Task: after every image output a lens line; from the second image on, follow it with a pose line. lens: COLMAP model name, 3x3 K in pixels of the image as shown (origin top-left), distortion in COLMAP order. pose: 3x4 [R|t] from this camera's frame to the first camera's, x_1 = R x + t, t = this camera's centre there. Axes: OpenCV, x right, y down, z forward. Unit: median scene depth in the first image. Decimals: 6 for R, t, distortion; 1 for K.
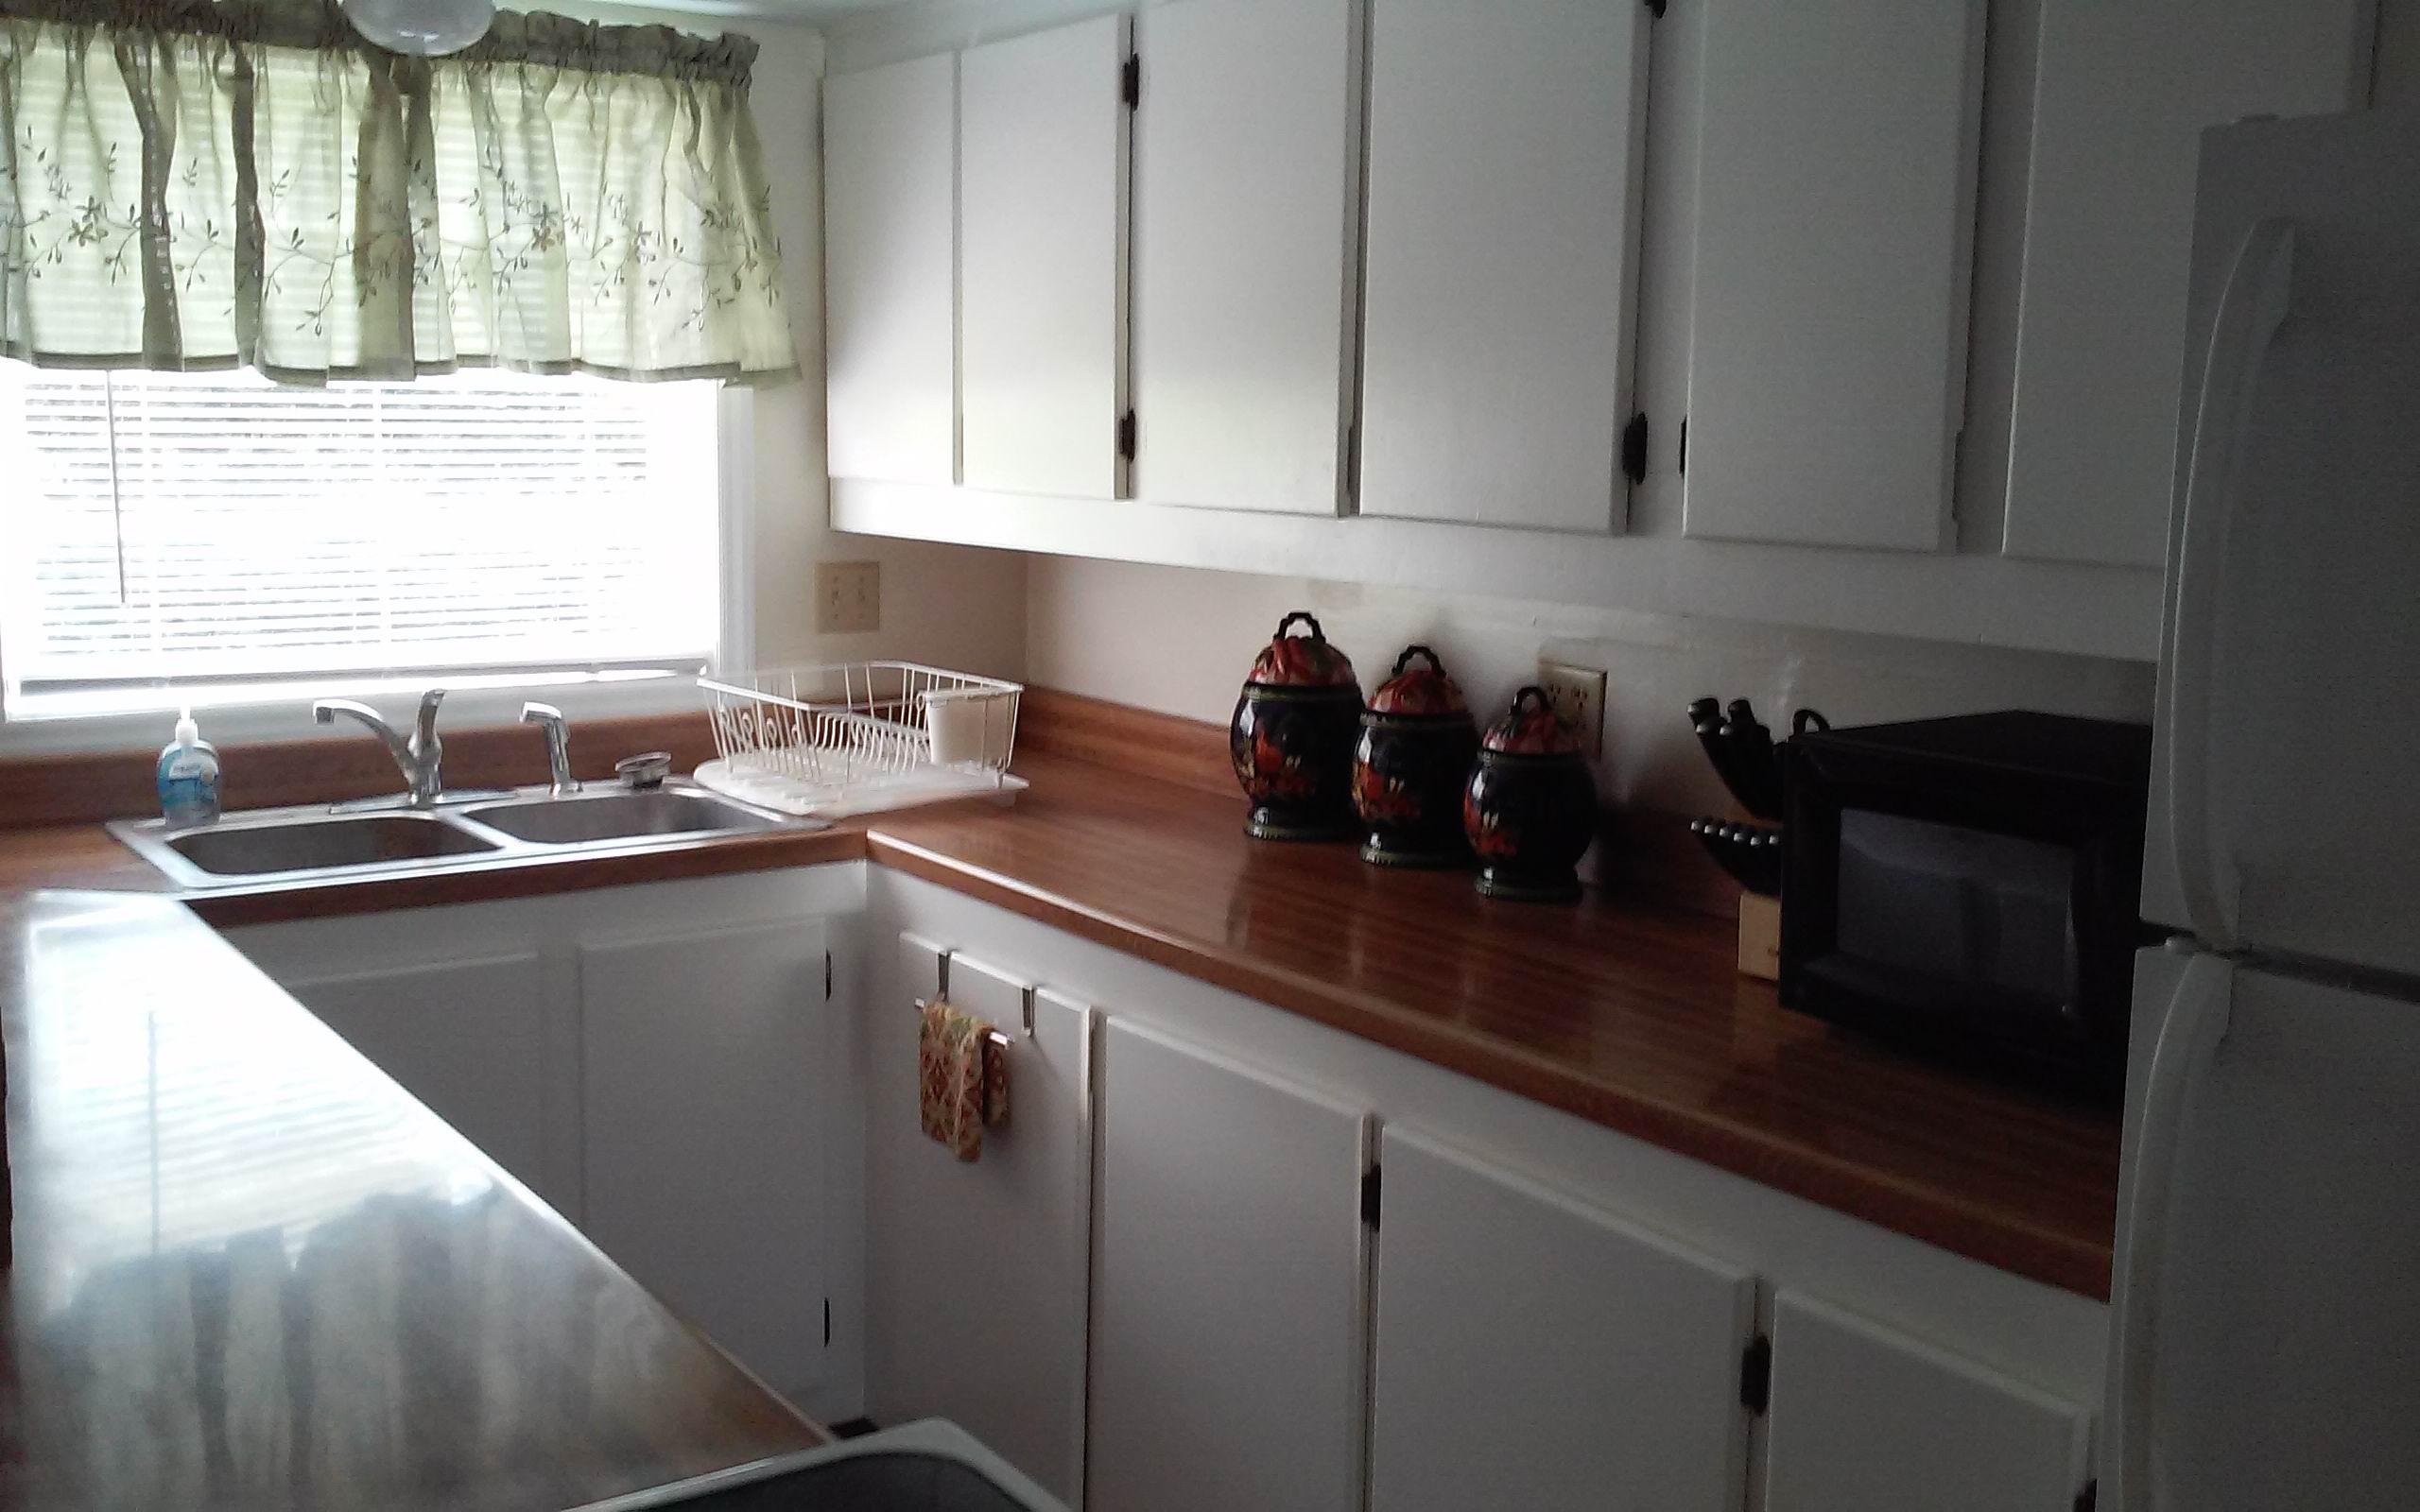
lens RADIAL K [[2279.0, 0, 1205.2], [0, 2279.0, 780.1], [0, 0, 1]] dist [0.051961, -0.125877]
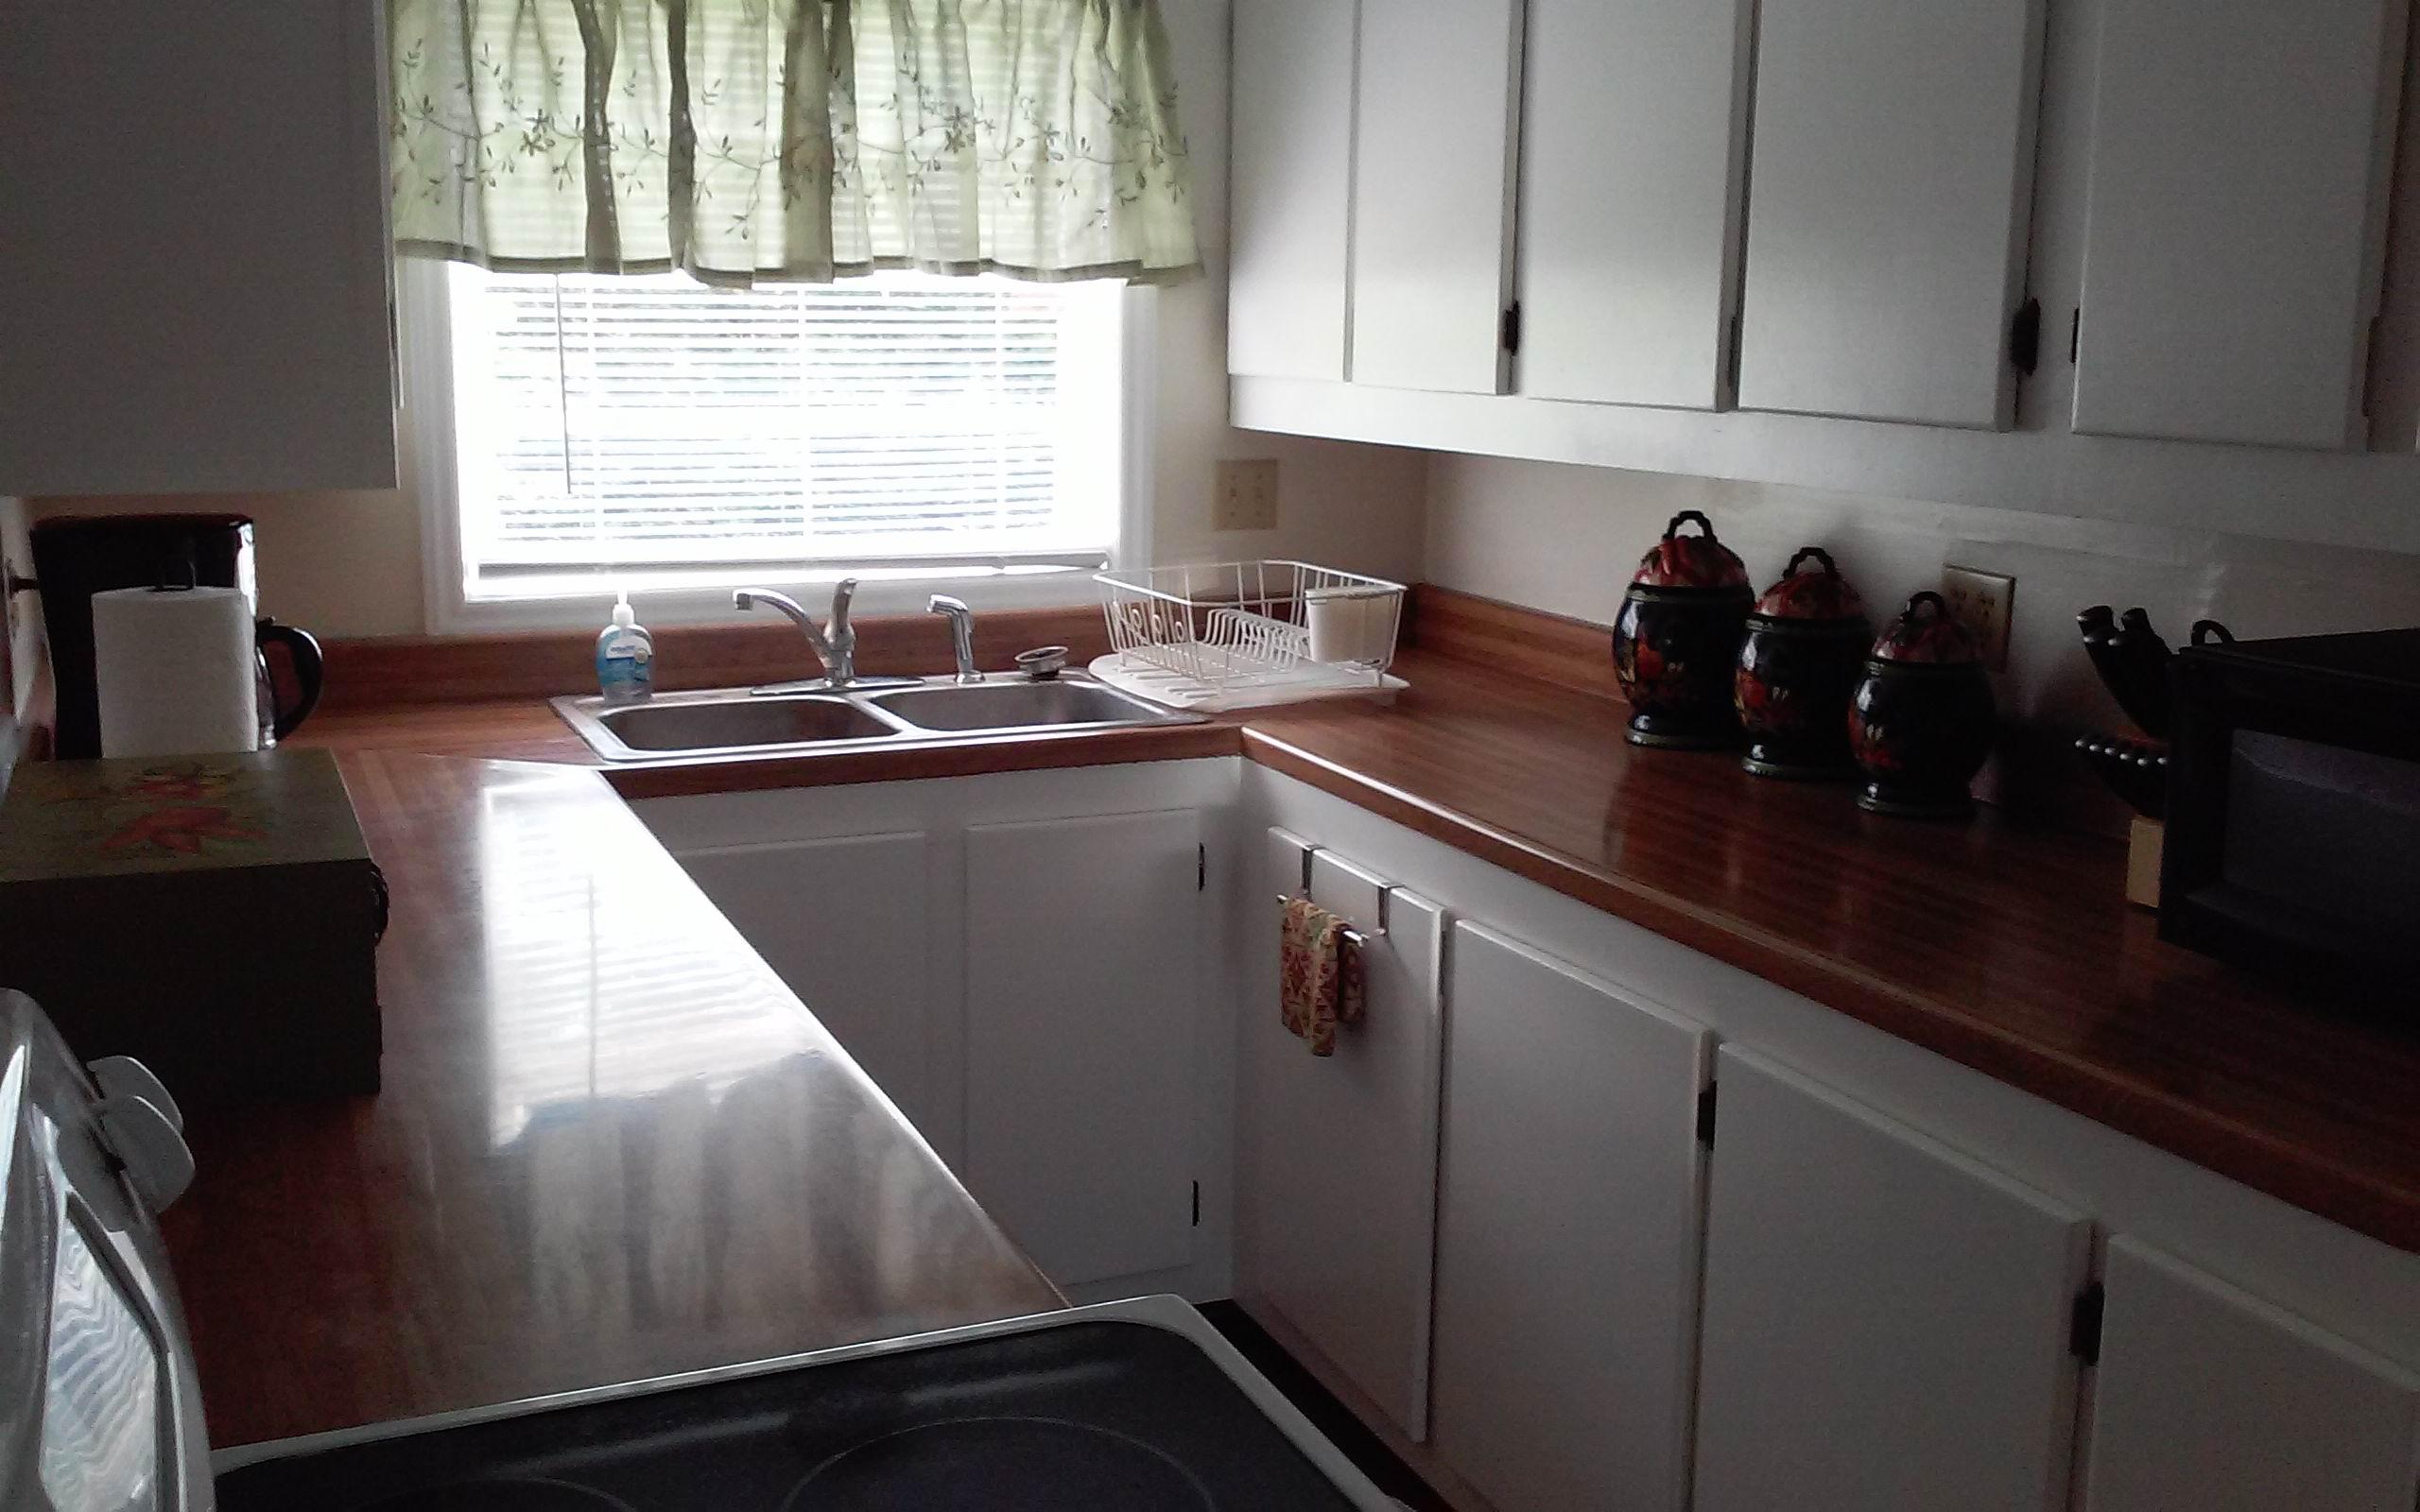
lens RADIAL K [[2279.0, 0, 1205.2], [0, 2279.0, 780.1], [0, 0, 1]] dist [0.051961, -0.125877]
pose [[0.979115, 0.033241, -0.200573, 0.038005], [-0.024860, 0.998715, 0.044161, 0.001931], [0.201783, -0.038252, 0.978683, 0.007854]]
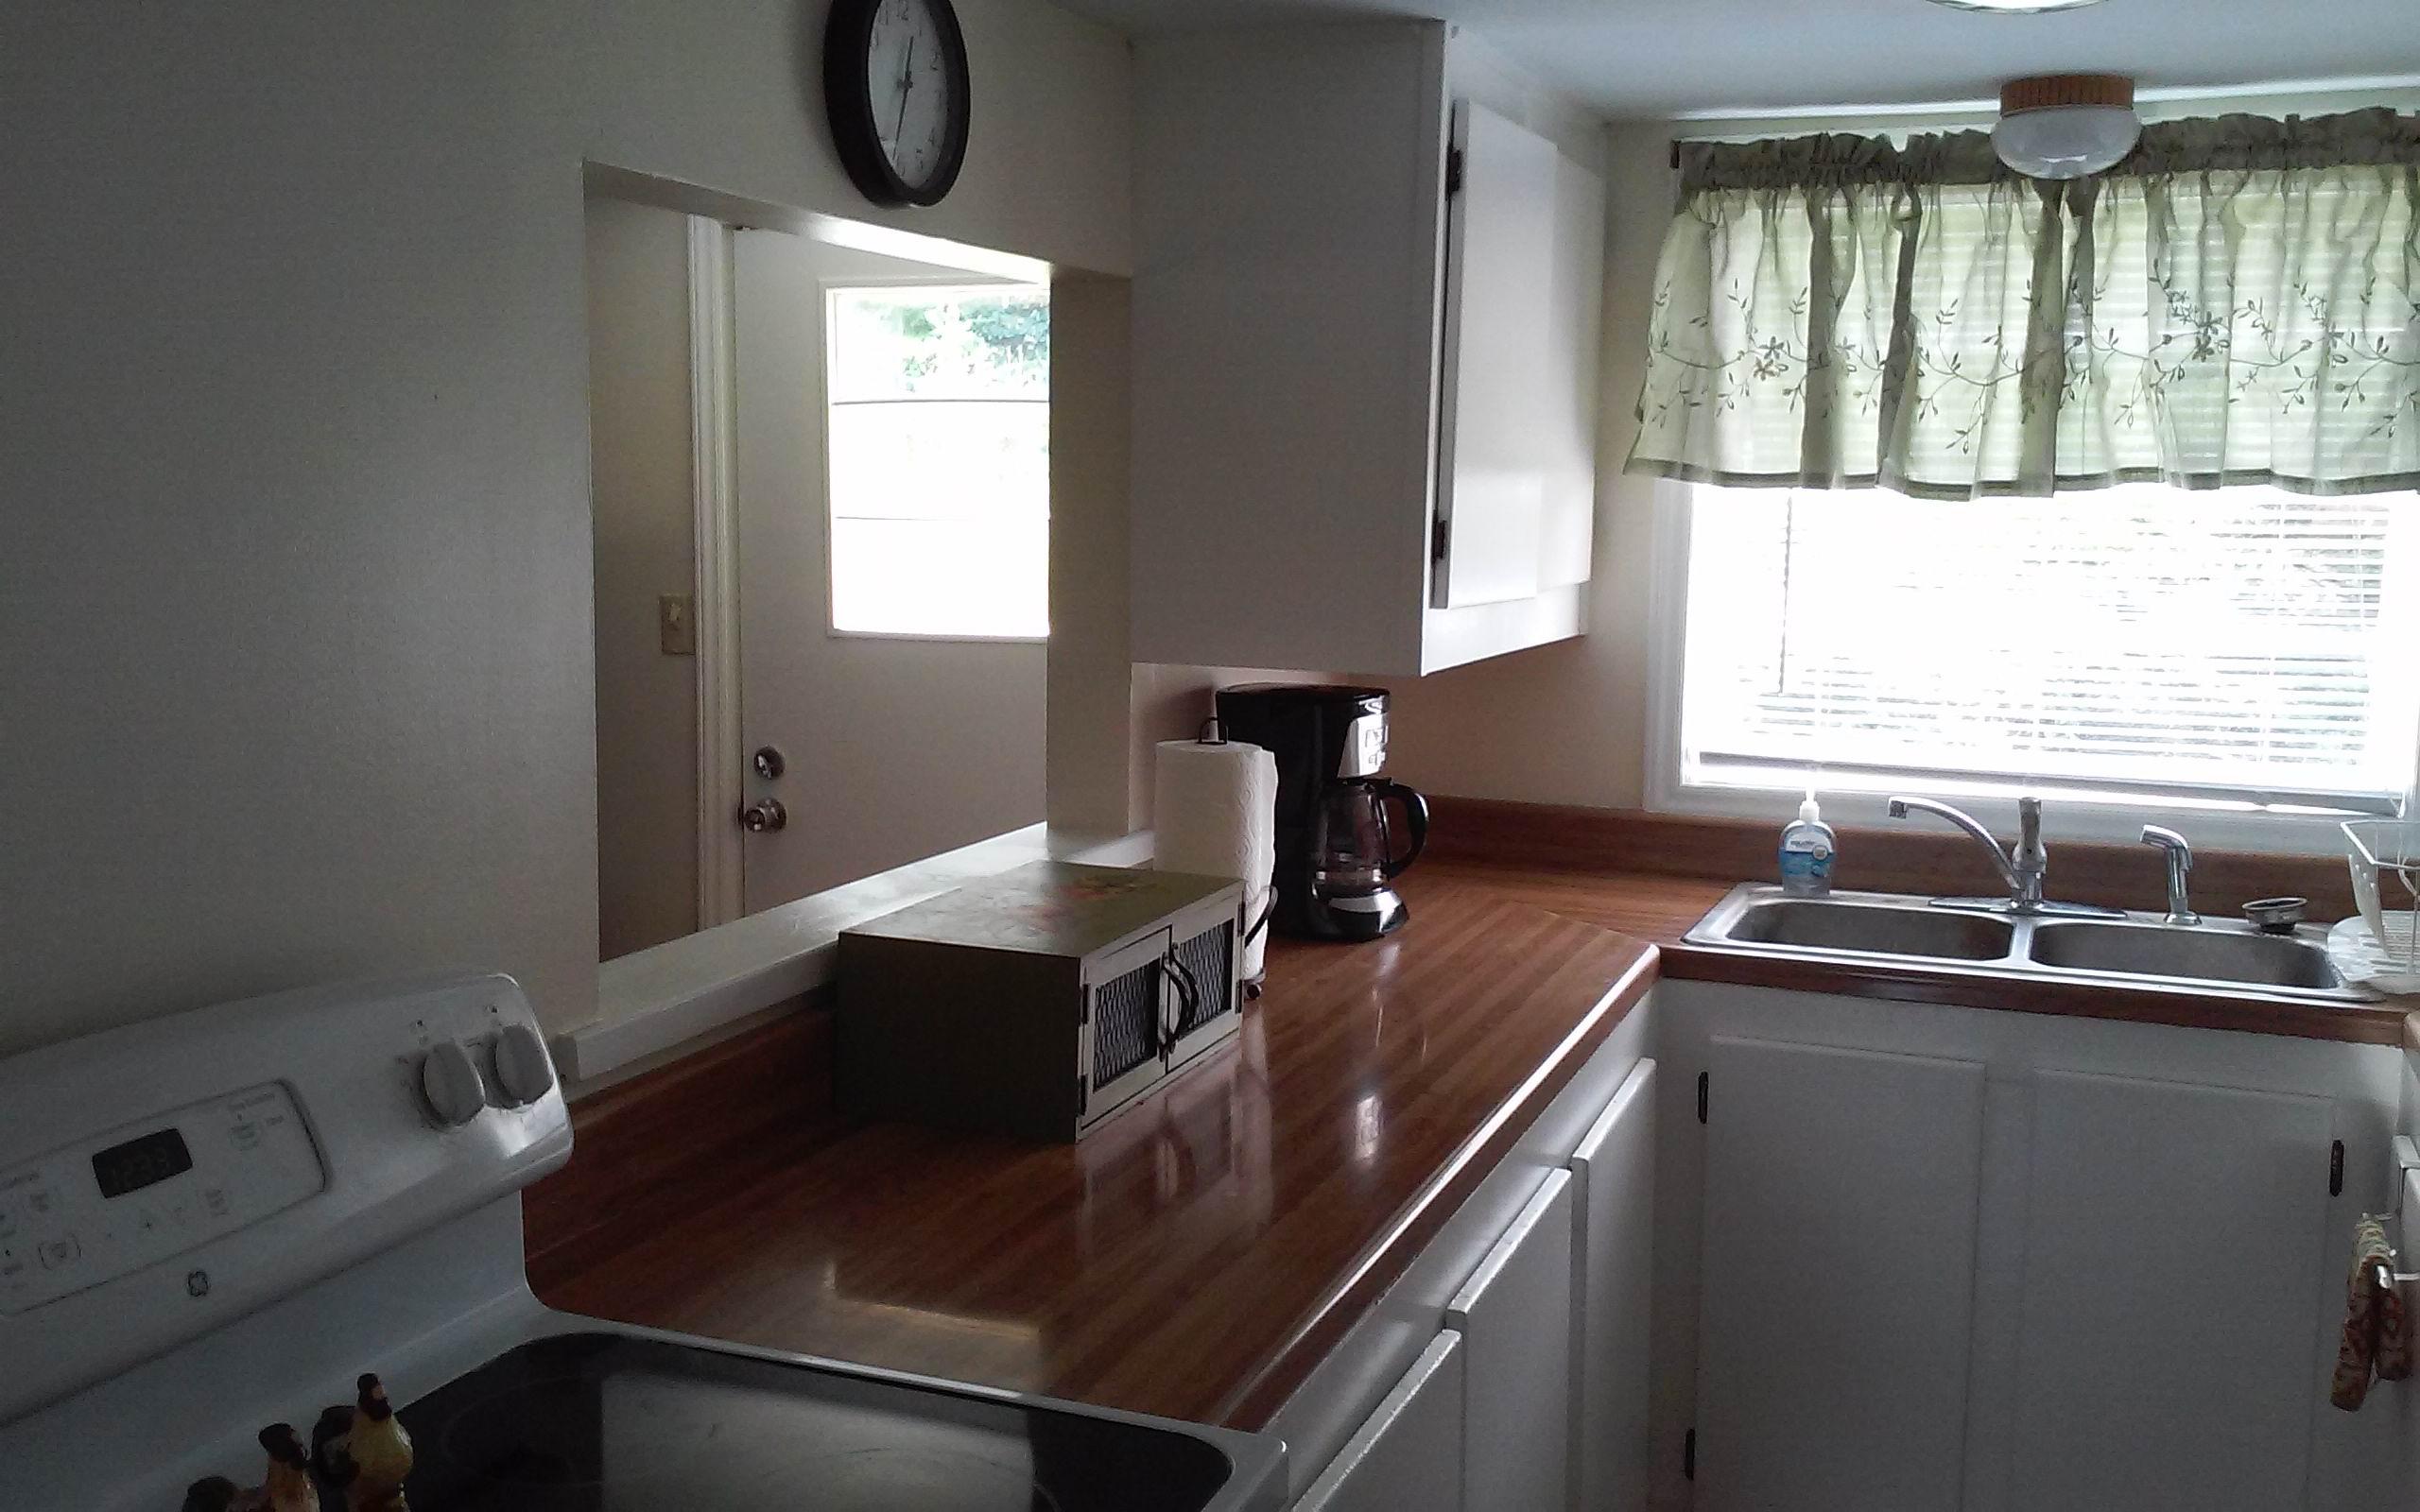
lens RADIAL K [[2279.0, 0, 1205.2], [0, 2279.0, 780.1], [0, 0, 1]] dist [0.051961, -0.125877]
pose [[0.556559, 0.099075, -0.824880, 0.304903], [-0.136359, 0.990293, 0.026939, -0.026237], [0.819542, 0.097487, 0.564666, 0.135993]]
